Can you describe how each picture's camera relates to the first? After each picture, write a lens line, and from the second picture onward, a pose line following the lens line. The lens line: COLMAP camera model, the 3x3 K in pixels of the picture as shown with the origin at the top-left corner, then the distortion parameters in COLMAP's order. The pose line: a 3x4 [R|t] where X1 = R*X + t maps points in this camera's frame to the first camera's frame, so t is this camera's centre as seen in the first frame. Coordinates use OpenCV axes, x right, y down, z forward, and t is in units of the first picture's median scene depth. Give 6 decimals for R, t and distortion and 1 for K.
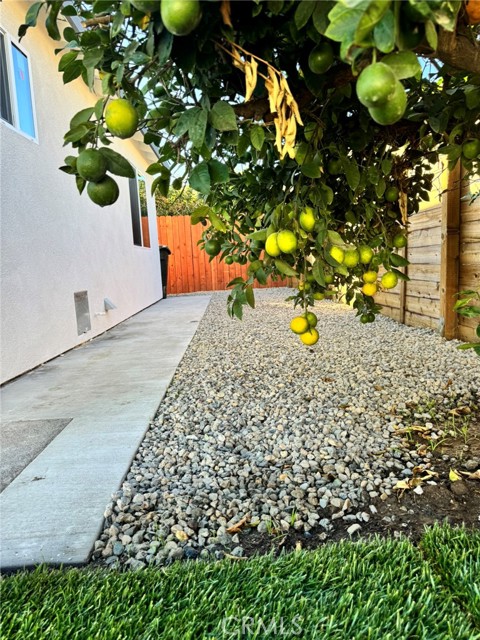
lens RADIAL K [[453.2, 0, 237.0], [0, 453.2, 319.6], [0, 0, 1]] dist [0.054861, -0.058220]
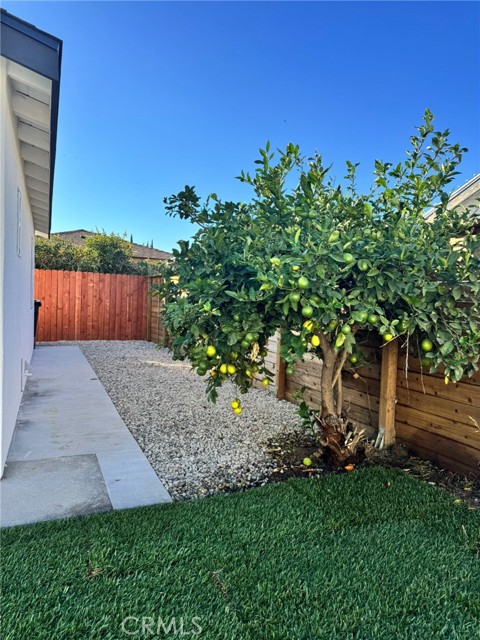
lens RADIAL K [[453.2, 0, 240.6], [0, 453.2, 319.6], [0, 0, 1]] dist [0.054861, -0.058220]
pose [[0.925440, 0.067319, 0.372865, -0.549970], [-0.035662, 0.995197, -0.091166, -0.159929], [-0.377211, 0.071071, 0.923396, -0.893036]]
